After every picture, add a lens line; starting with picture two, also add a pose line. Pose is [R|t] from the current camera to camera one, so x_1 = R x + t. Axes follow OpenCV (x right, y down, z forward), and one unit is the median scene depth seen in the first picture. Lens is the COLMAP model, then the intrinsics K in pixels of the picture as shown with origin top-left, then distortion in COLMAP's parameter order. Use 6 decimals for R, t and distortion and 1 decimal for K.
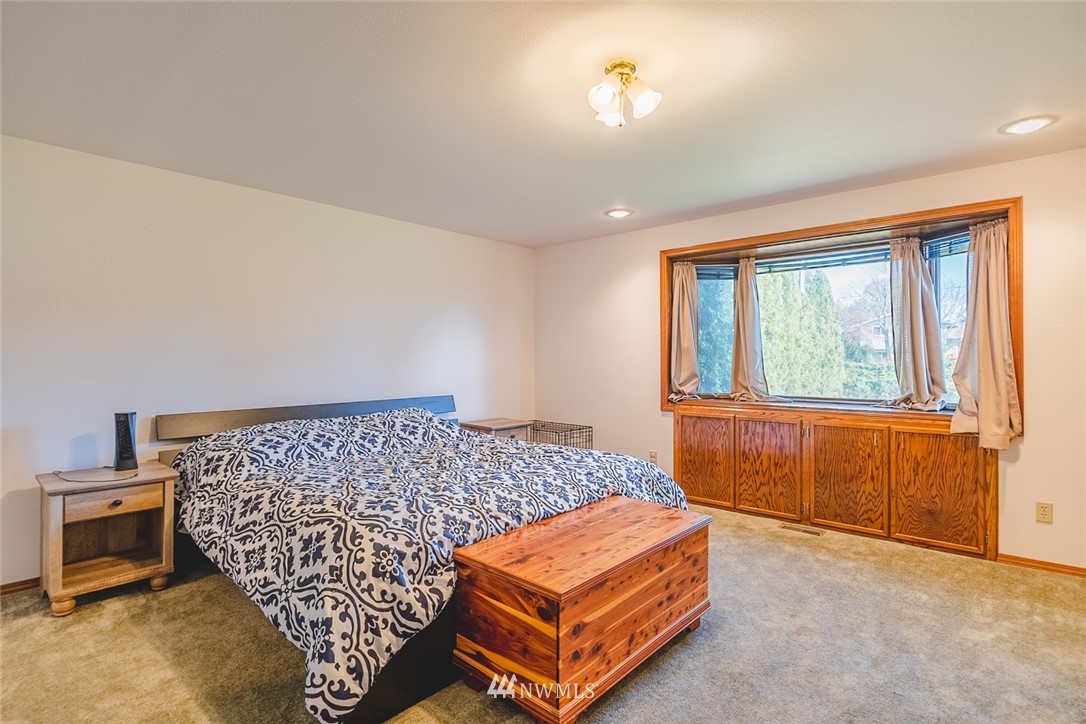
lens RADIAL K [[532.8, 0, 539.9], [0, 532.8, 359.2], [0, 0, 1]] dist [-0.013991, 0.000896]
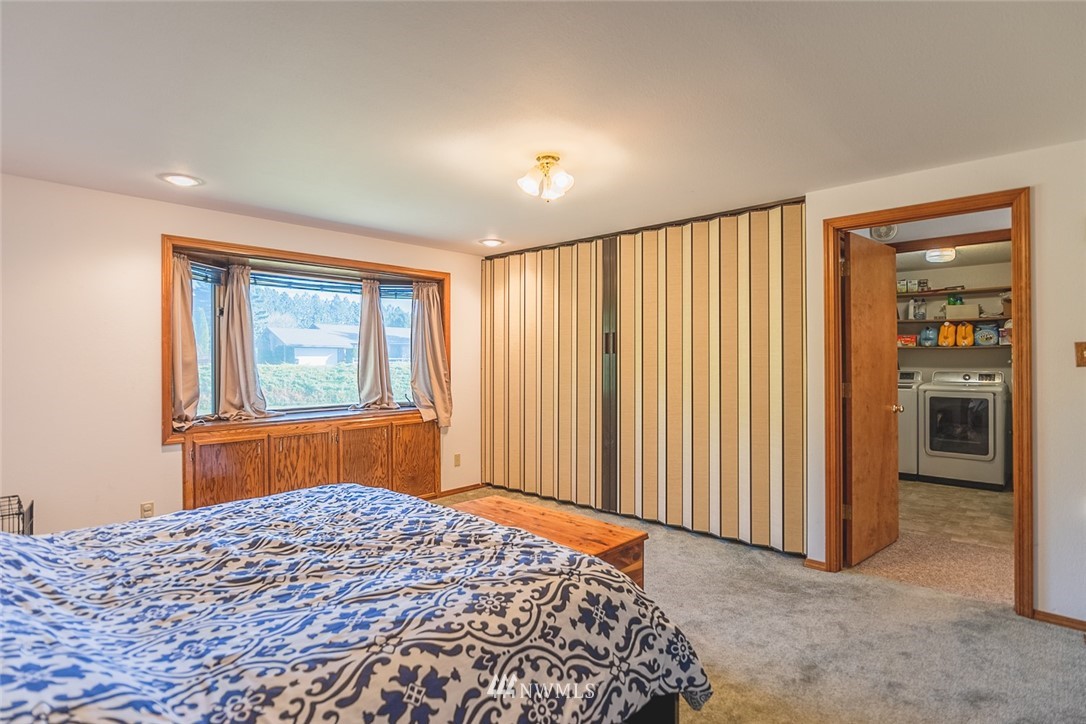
lens RADIAL K [[553.9, 0, 540.6], [0, 553.9, 359.8], [0, 0, 1]] dist [-0.005497, -0.000449]
pose [[0.020027, 0.001184, 0.999799, -0.677280], [0.006429, 0.999978, -0.001313, -0.025172], [-0.999779, 0.006454, 0.020019, 0.552505]]
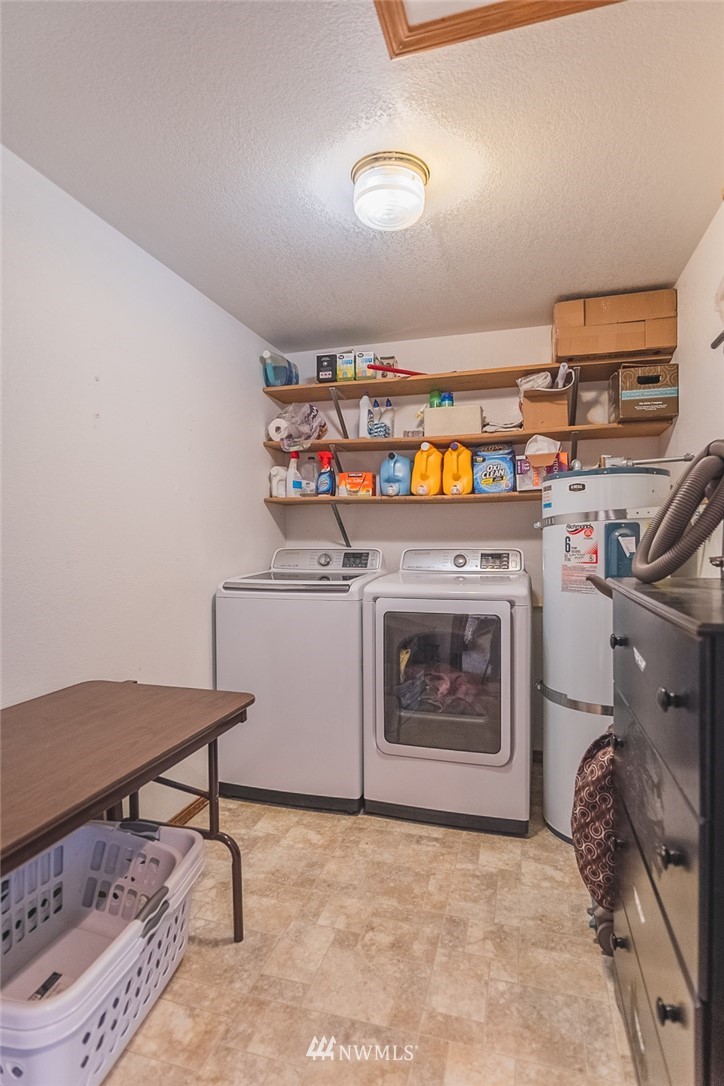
lens RADIAL K [[564.0, 0, 362.0], [0, 564.0, 543.0], [0, 0, 1]] dist [-0.005012, 0.000210]
pose [[-0.430320, -0.004306, 0.902666, -0.477003], [0.008572, 0.999924, 0.008856, -0.020324], [-0.902636, 0.011549, -0.430250, 0.400268]]
